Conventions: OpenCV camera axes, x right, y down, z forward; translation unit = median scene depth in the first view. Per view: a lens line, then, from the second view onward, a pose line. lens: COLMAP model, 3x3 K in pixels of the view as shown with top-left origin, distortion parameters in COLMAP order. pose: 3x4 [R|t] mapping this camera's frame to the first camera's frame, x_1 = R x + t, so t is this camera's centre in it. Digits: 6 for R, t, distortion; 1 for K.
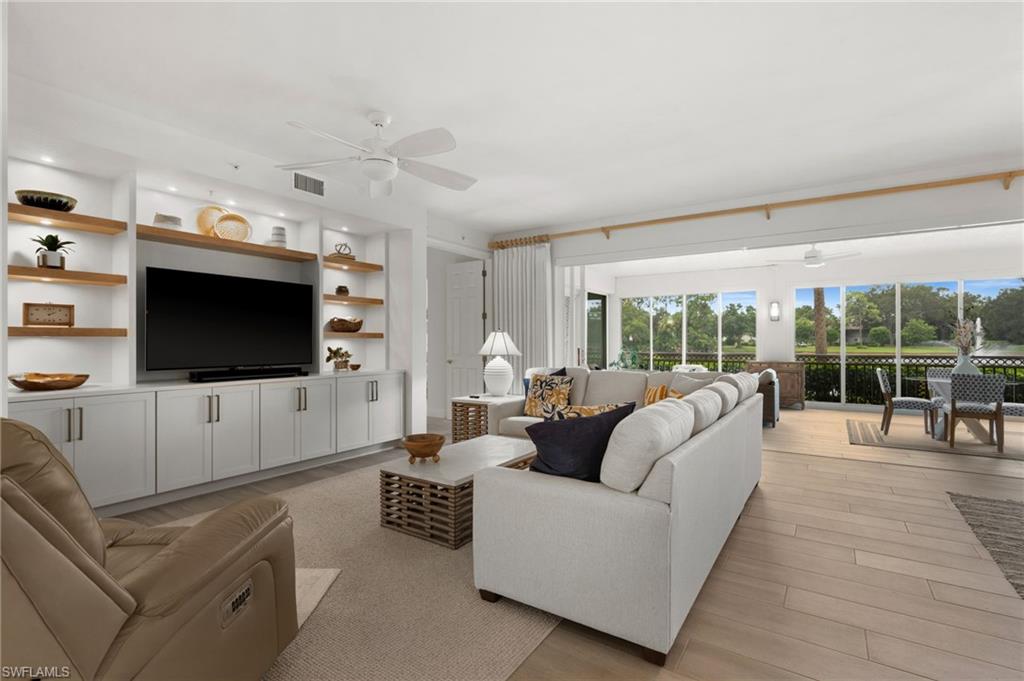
lens RADIAL K [[474.7, 0, 513.8], [0, 474.7, 341.0], [0, 0, 1]] dist [-0.001011, 0.000280]
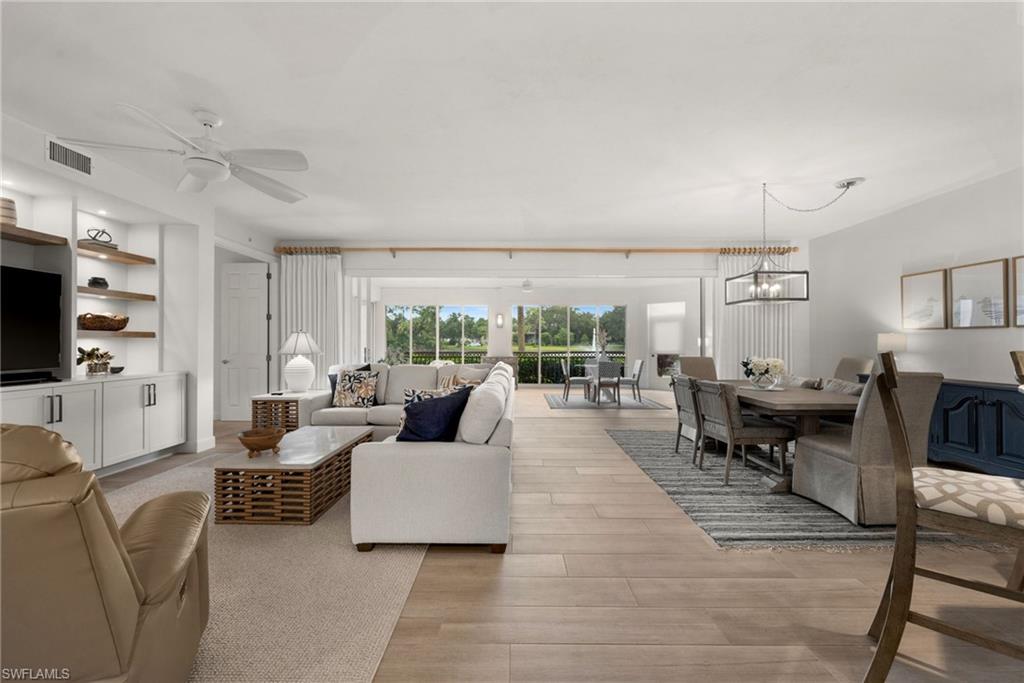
lens RADIAL K [[402.8, 0, 513.2], [0, 402.8, 340.8], [0, 0, 1]] dist [-0.000238, 0.000010]
pose [[0.837296, 0.005120, 0.546726, -0.126778], [-0.004166, 0.999987, -0.002984, -0.000361], [-0.546734, 0.000221, 0.837306, -0.038390]]
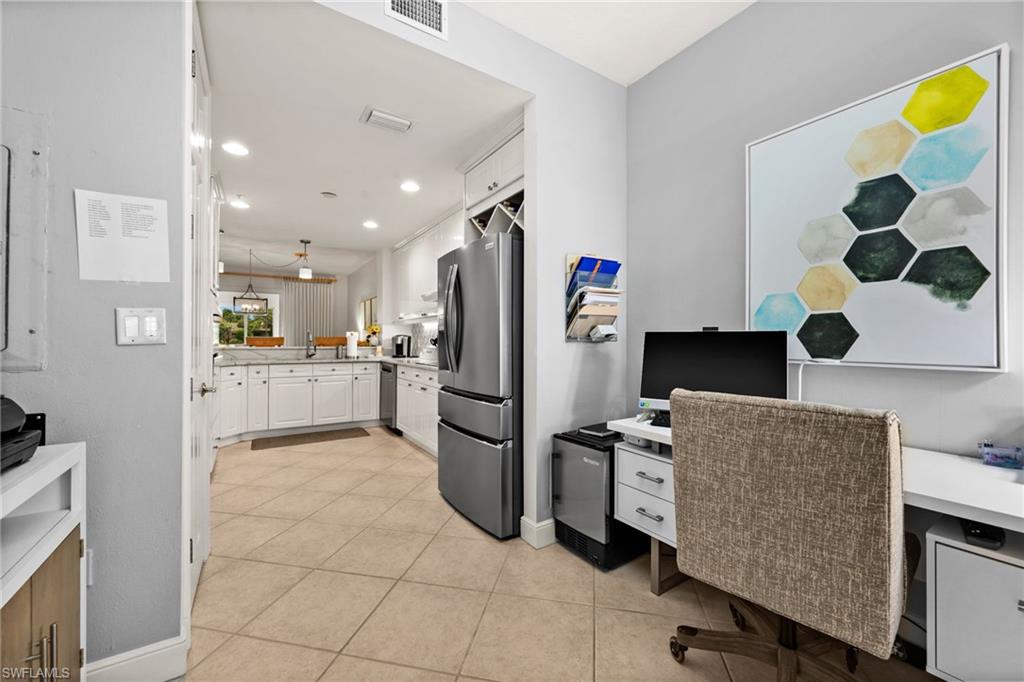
lens RADIAL K [[402.8, 0, 513.2], [0, 402.8, 340.3], [0, 0, 1]] dist [-0.000238, 0.000010]
pose [[0.401217, 0.004881, 0.915970, -0.223316], [-0.006328, 0.999977, -0.002557, 0.012014], [-0.915961, -0.004770, 0.401239, -1.037814]]
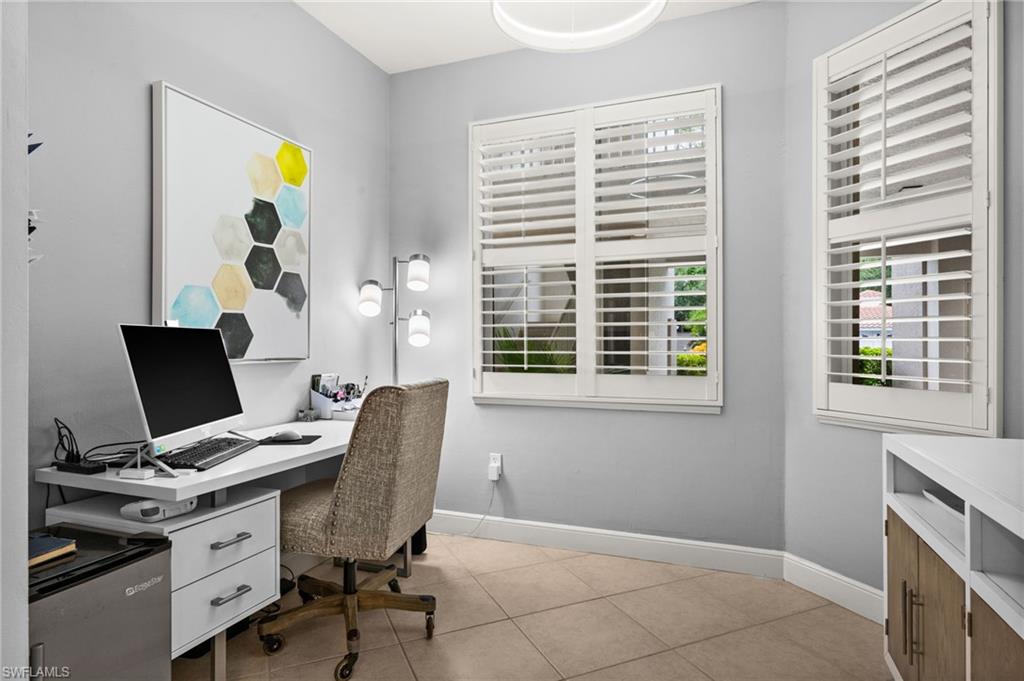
lens RADIAL K [[583.3, 0, 510.6], [0, 583.3, 342.0], [0, 0, 1]] dist [-0.000120, 0.000194]
pose [[-0.974851, 0.006261, -0.222768, 0.053367], [0.006663, 0.999977, -0.001053, 0.013172], [0.222757, -0.002510, -0.974871, -0.642606]]
